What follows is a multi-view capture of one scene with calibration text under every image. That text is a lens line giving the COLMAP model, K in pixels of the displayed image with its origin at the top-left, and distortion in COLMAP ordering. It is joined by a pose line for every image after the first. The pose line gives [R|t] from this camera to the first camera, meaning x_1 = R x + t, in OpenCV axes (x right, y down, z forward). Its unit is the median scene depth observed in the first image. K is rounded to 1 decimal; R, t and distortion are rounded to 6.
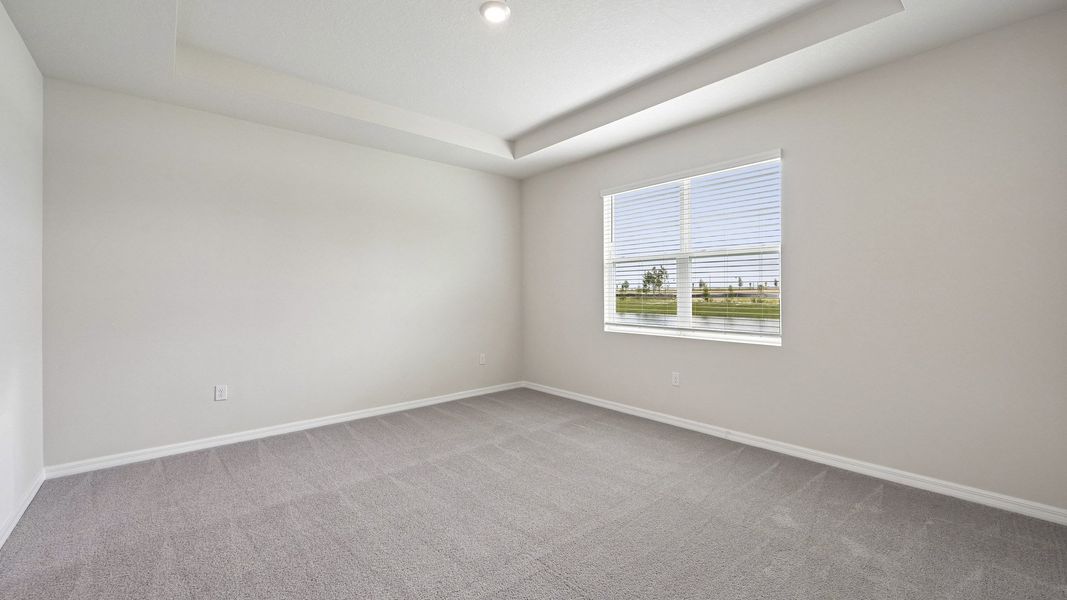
lens RADIAL K [[424.2, 0, 534.7], [0, 424.2, 284.4], [0, 0, 1]] dist [0.000841, 0.000141]
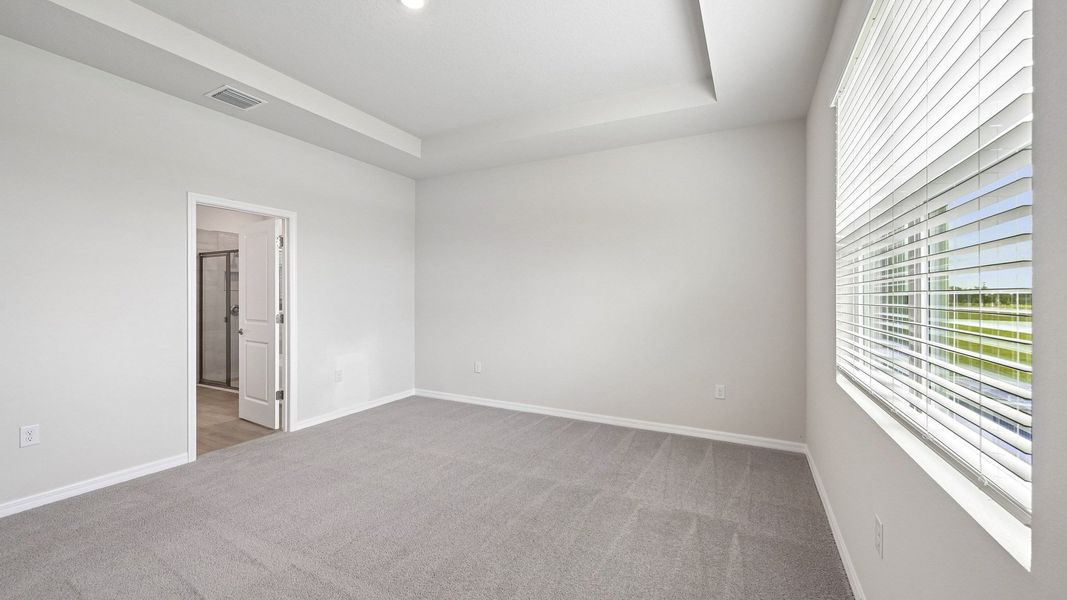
lens RADIAL K [[424.2, 0, 534.4], [0, 424.2, 298.5], [0, 0, 1]] dist [0.000841, 0.000141]
pose [[0.384538, 0.015064, -0.922986, 0.577681], [0.001764, 0.999853, 0.017054, 0.003895], [0.923107, -0.008186, 0.384455, 0.585632]]
